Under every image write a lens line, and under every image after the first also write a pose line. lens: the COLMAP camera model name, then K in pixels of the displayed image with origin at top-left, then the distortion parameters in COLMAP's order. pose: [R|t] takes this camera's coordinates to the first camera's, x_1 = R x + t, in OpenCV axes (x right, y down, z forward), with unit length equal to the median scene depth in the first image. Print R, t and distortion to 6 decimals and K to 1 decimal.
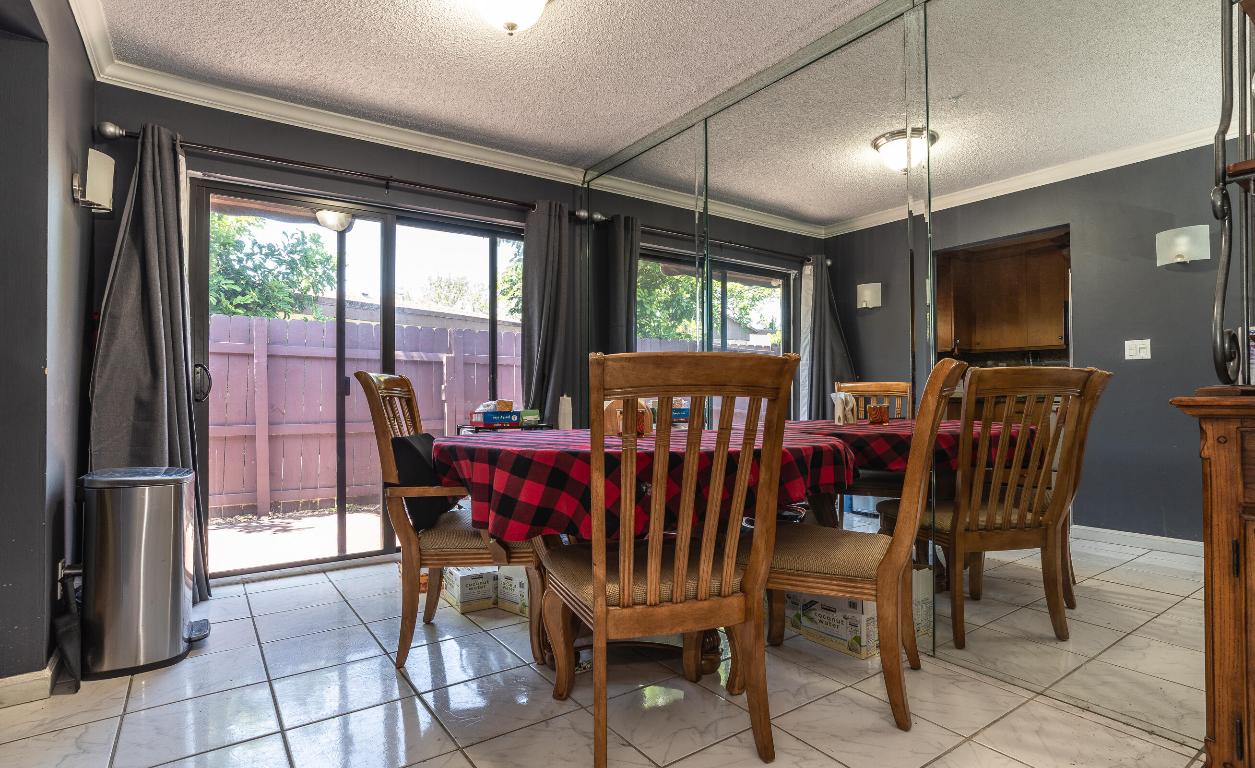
lens RADIAL K [[633.5, 0, 578.1], [0, 633.5, 385.2], [0, 0, 1]] dist [-0.024226, 0.000118]
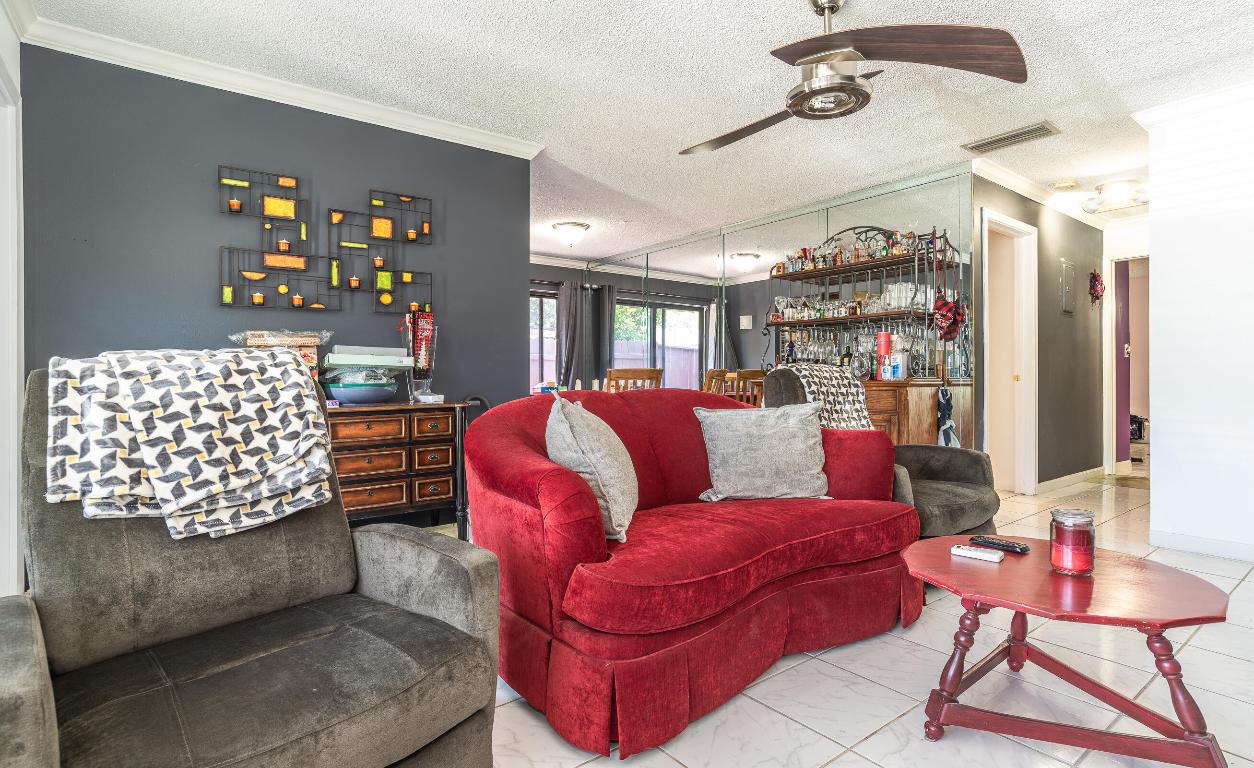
lens RADIAL K [[638.0, 0, 634.0], [0, 638.0, 377.3], [0, 0, 1]] dist [-0.036157, 0.028856]
pose [[0.991036, -0.001729, 0.133583, -0.111889], [-0.000566, 0.999853, 0.017142, -0.023296], [-0.133593, -0.017063, 0.990889, -0.959492]]
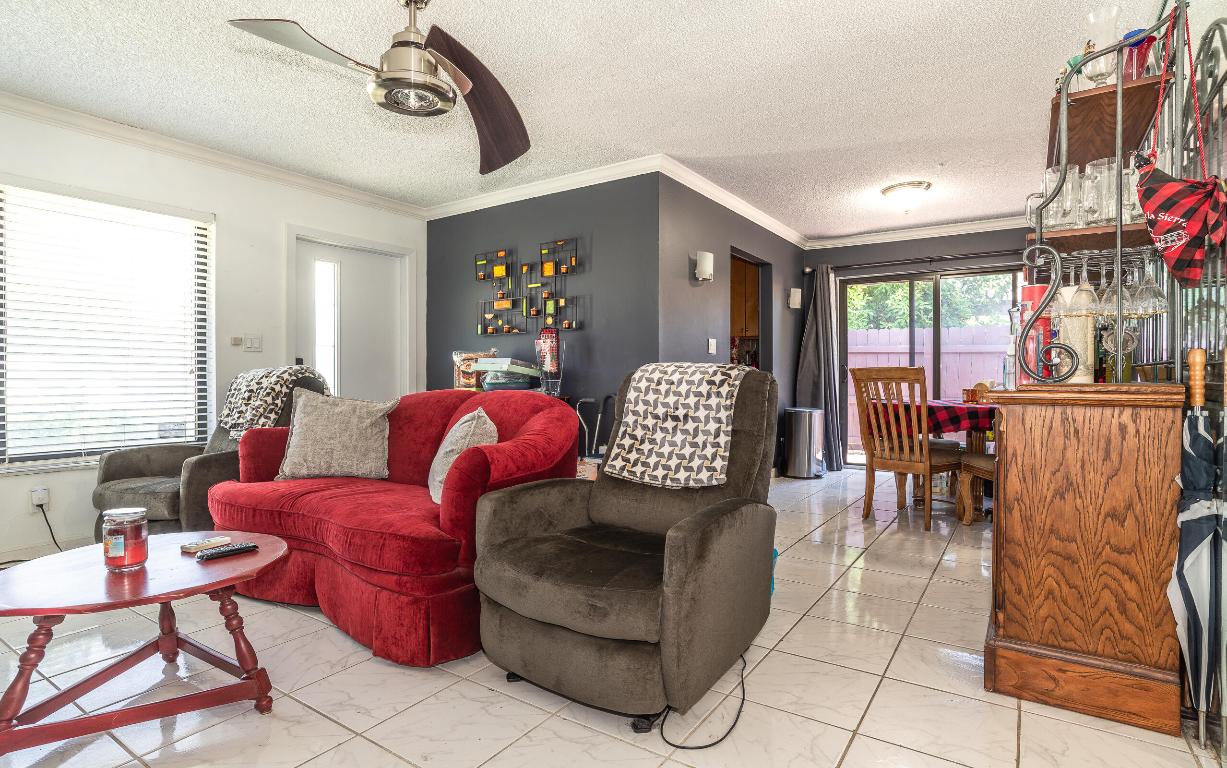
lens RADIAL K [[627.4, 0, 613.1], [0, 627.4, 378.9], [0, 0, 1]] dist [-0.021168, 0.025901]
pose [[0.419905, 0.005940, -0.907549, 0.748866], [0.016242, 0.999769, 0.014058, -0.021049], [0.907423, -0.020644, 0.419712, -0.459357]]
